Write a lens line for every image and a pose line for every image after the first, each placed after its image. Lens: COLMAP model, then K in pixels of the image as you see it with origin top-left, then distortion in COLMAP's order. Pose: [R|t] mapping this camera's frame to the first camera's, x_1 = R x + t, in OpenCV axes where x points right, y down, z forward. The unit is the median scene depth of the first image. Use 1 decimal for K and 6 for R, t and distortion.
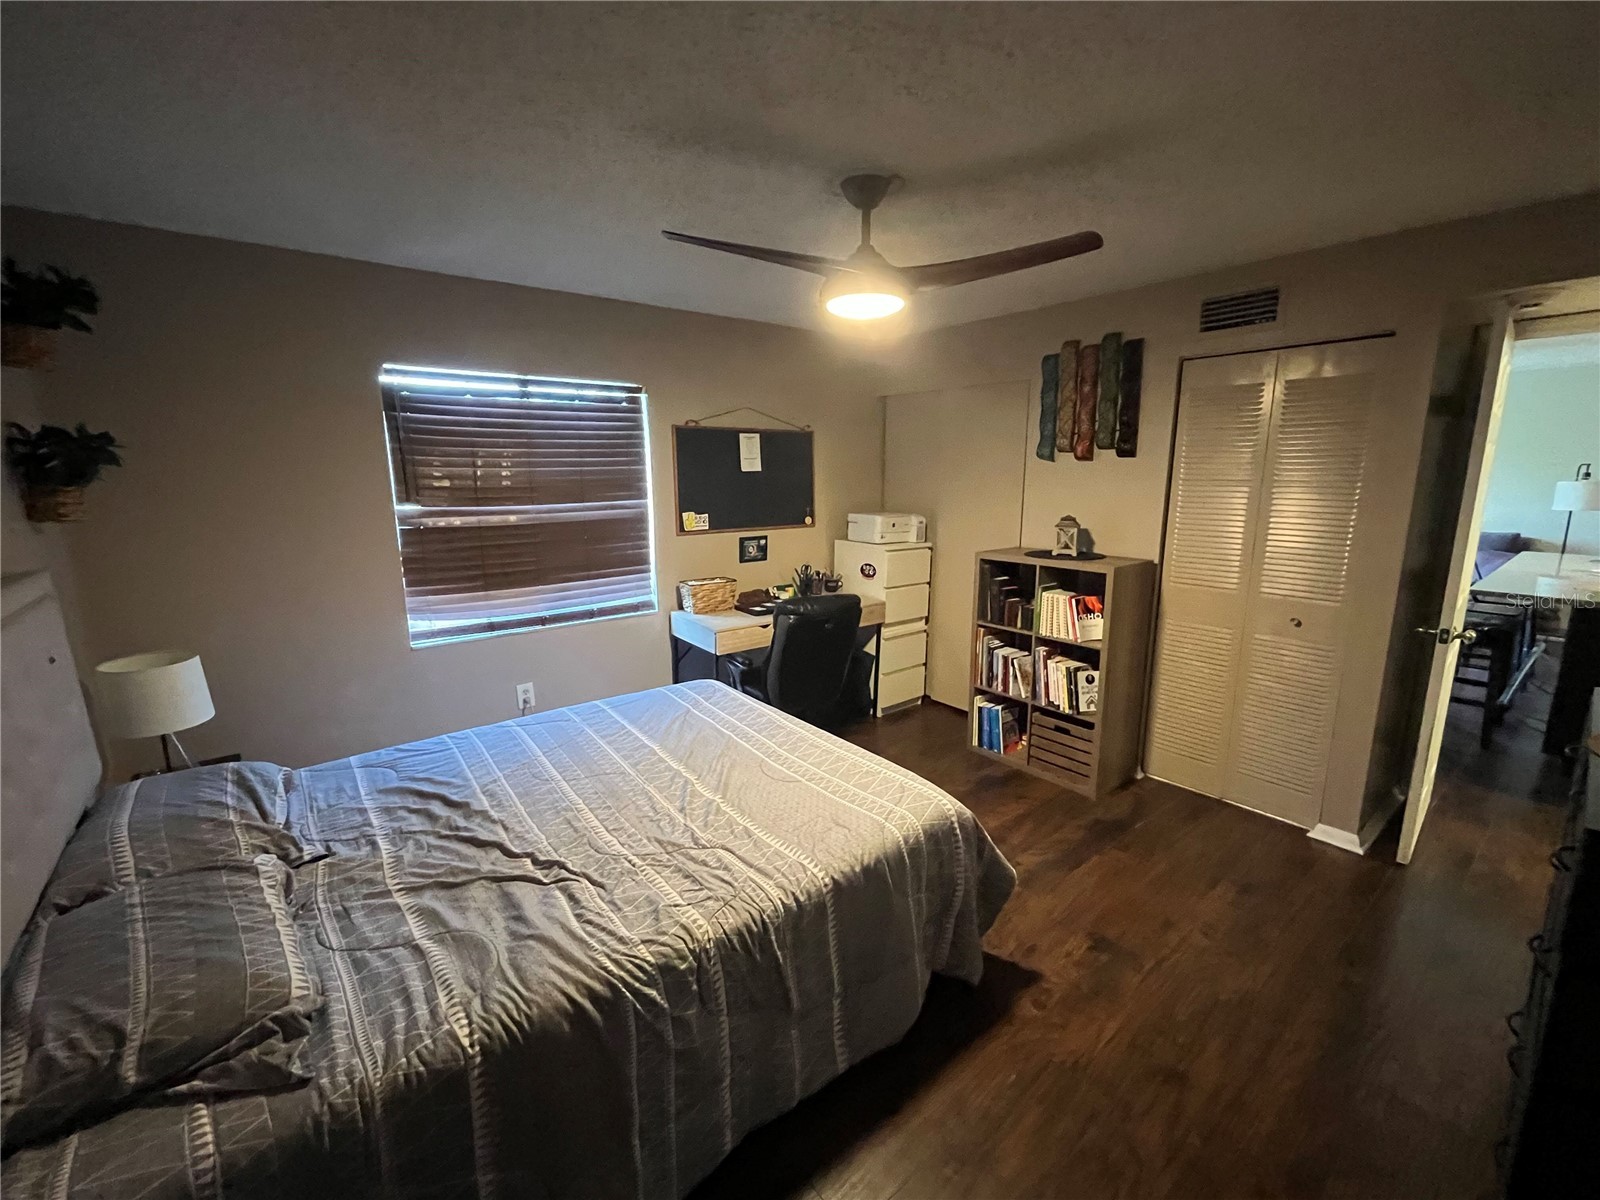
lens RADIAL K [[660.7, 0, 802.3], [0, 660.7, 598.2], [0, 0, 1]] dist [0.003570, 0.000341]
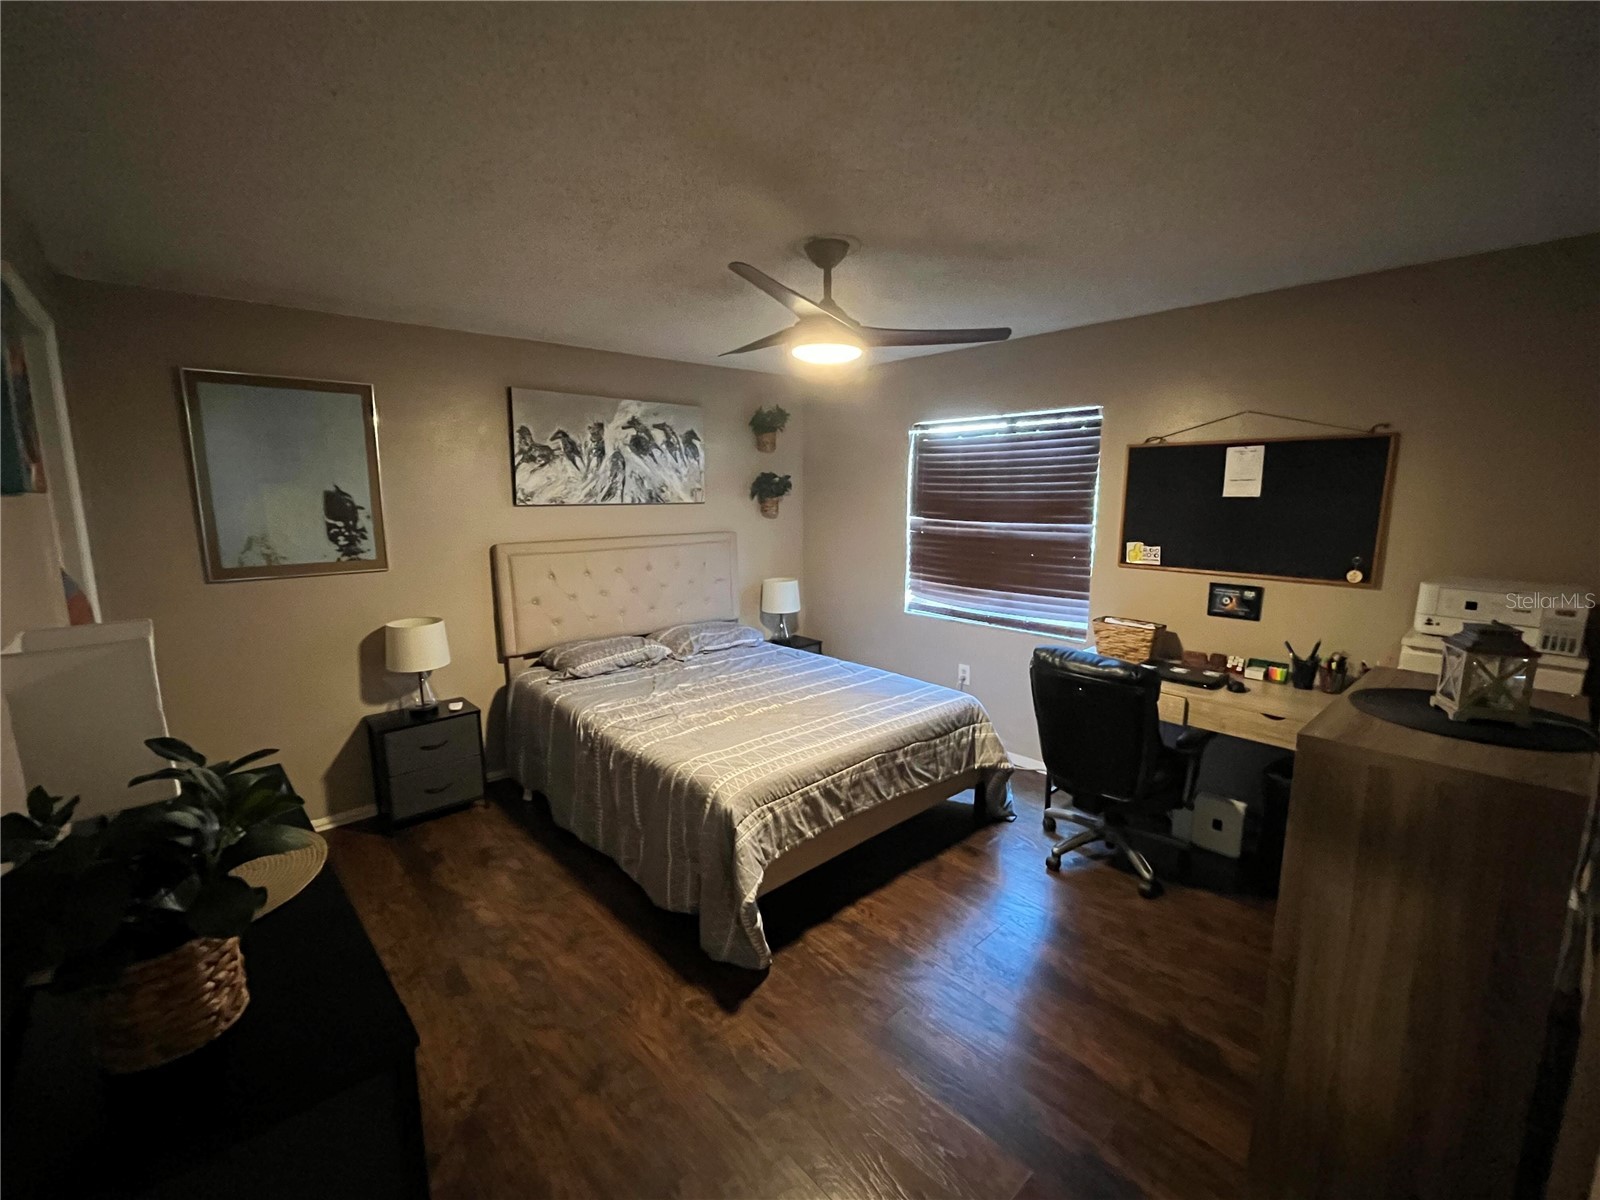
lens RADIAL K [[660.7, 0, 802.5], [0, 660.7, 599.4], [0, 0, 1]] dist [0.003570, 0.000341]
pose [[0.089503, 0.169233, -0.981504, 0.682113], [-0.188677, 0.970496, 0.150130, -0.107635], [0.977952, 0.171750, 0.118793, 0.489021]]
